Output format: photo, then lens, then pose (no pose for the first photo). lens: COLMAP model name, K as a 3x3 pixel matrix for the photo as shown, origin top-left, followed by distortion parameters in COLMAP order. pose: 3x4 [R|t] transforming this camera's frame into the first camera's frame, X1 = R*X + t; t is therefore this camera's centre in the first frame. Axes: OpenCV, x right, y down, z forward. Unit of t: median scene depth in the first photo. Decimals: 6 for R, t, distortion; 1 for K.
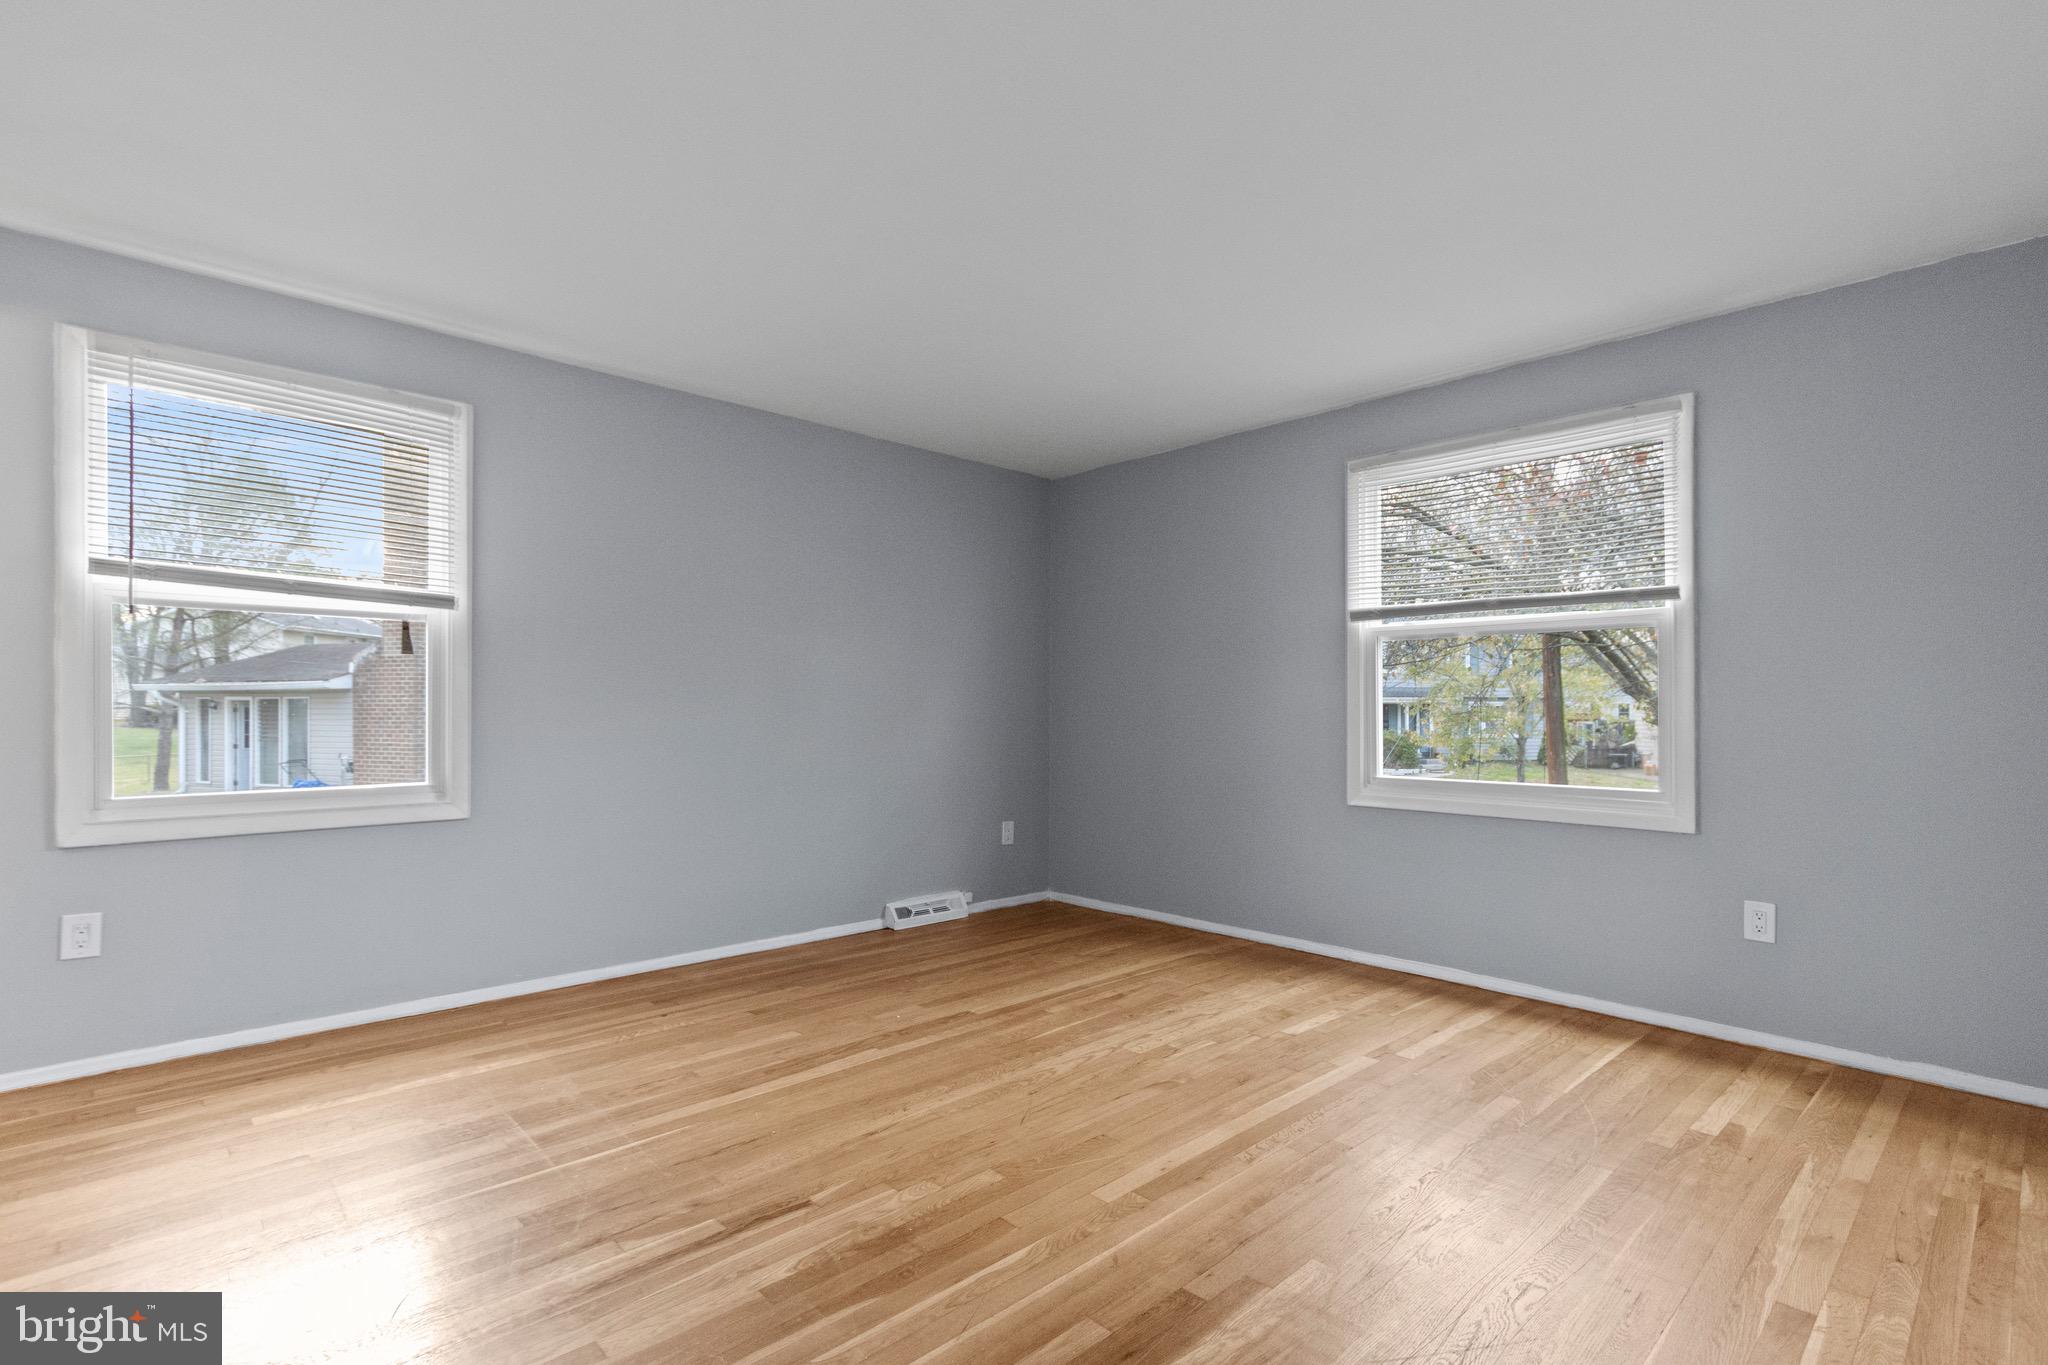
lens RADIAL K [[963.8, 0, 1017.7], [0, 963.8, 716.7], [0, 0, 1]] dist [0.009280, 0.000028]
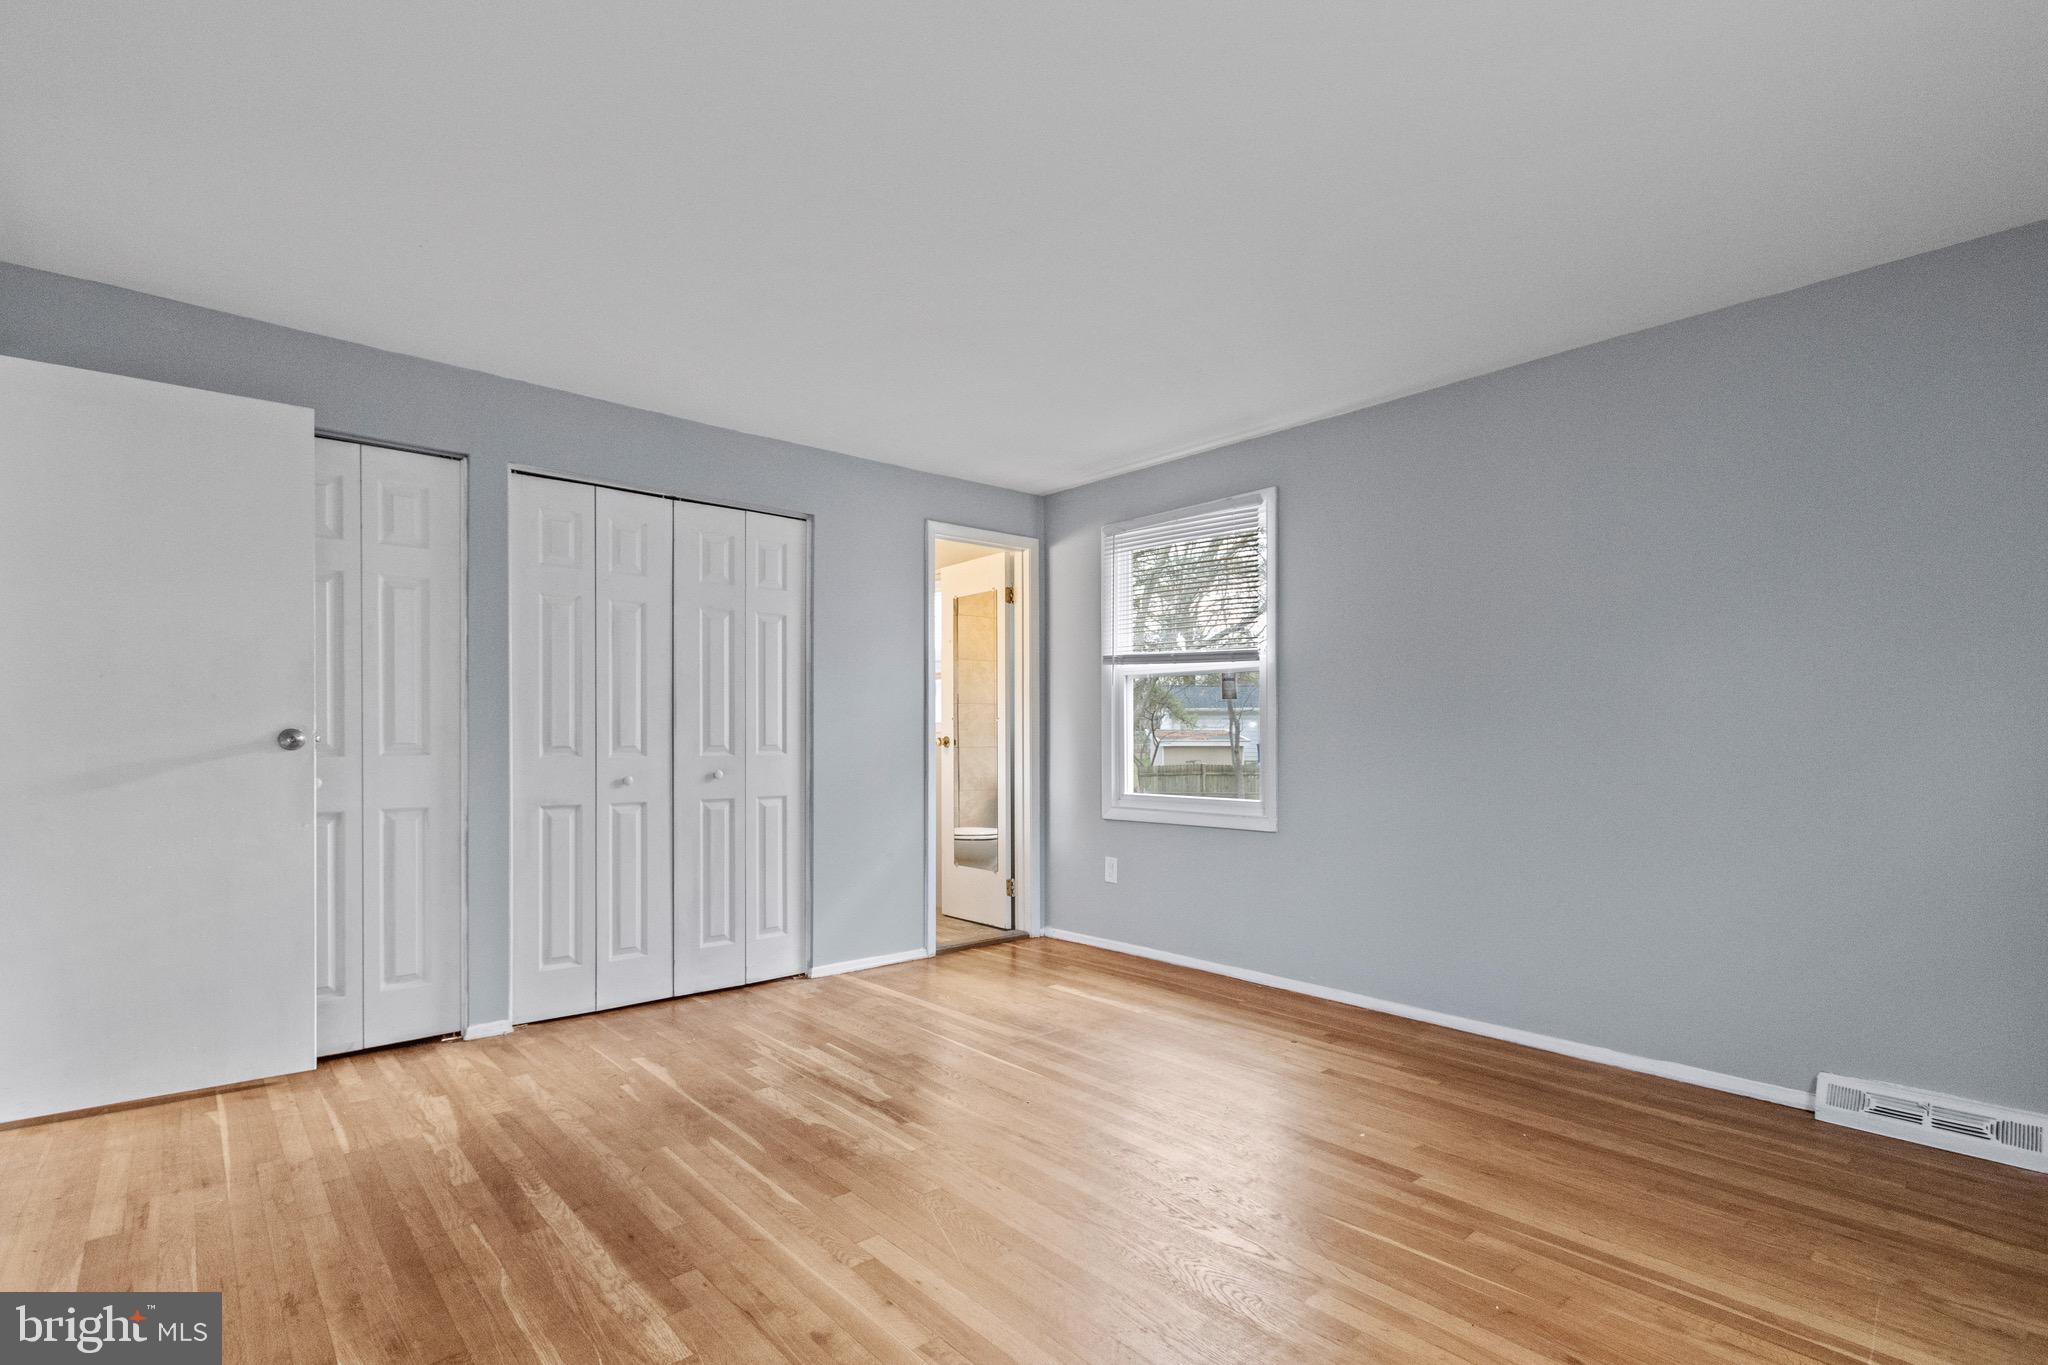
lens RADIAL K [[972.6, 0, 1028.8], [0, 972.6, 740.6], [0, 0, 1]] dist [0.001668, -0.000023]
pose [[-0.037803, -0.004672, -0.999274, 0.692789], [-0.011218, 0.999928, -0.004251, -0.000562], [0.999222, 0.011049, -0.037852, 0.781356]]
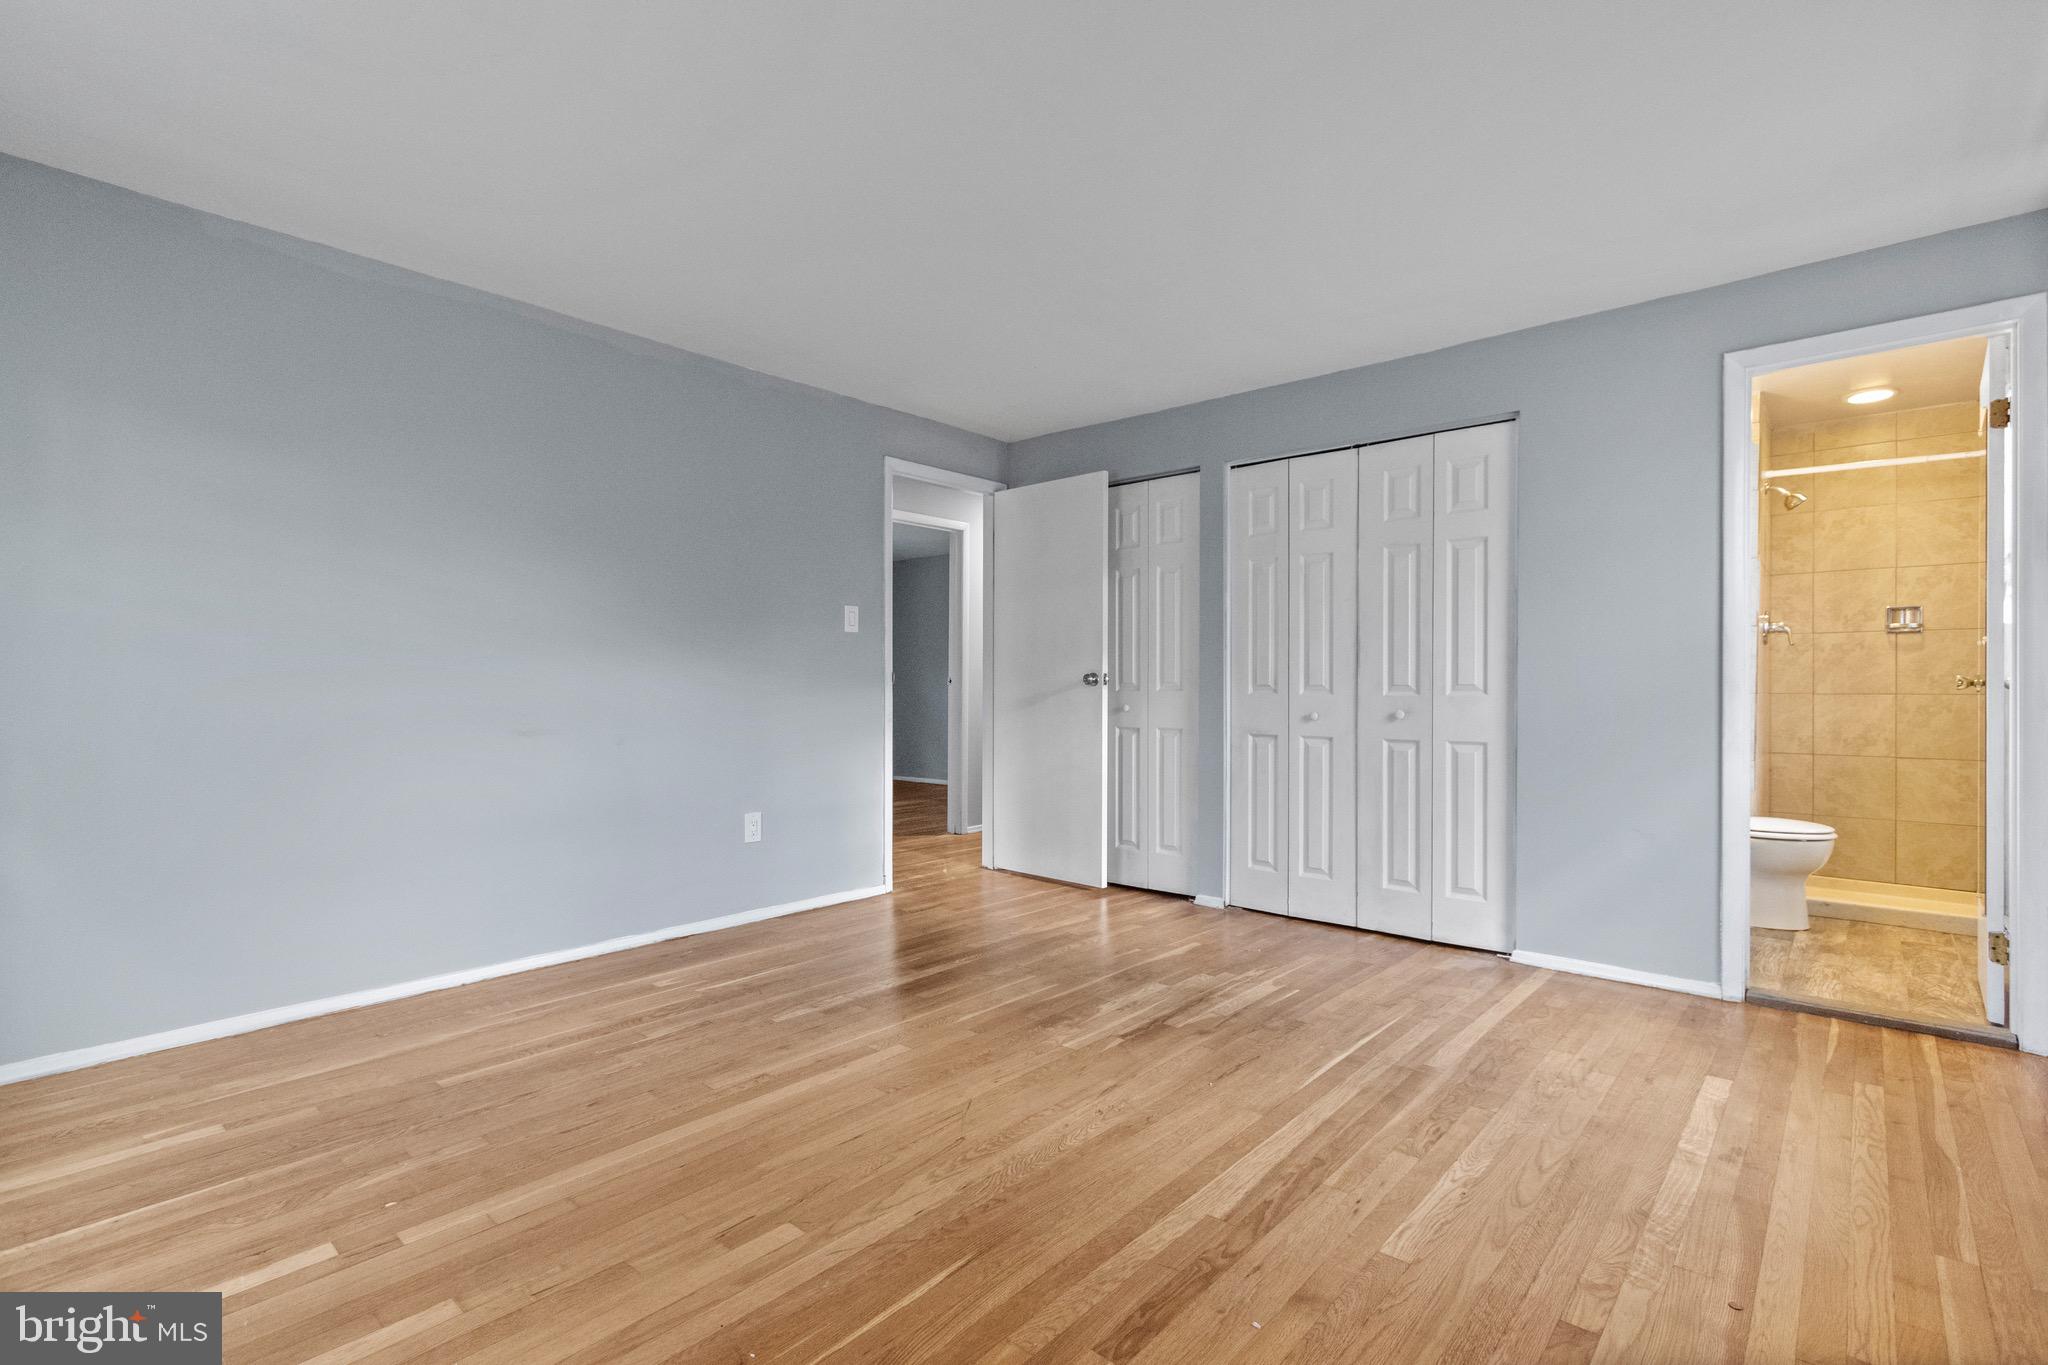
lens RADIAL K [[936.3, 0, 1000.8], [0, 936.3, 692.8], [0, 0, 1]] dist [0.002399, -0.000192]
pose [[-0.997066, -0.008869, -0.076037, 0.036903], [-0.010085, 0.999827, 0.015629, 0.001384], [0.075886, 0.016350, -0.996982, 1.477455]]
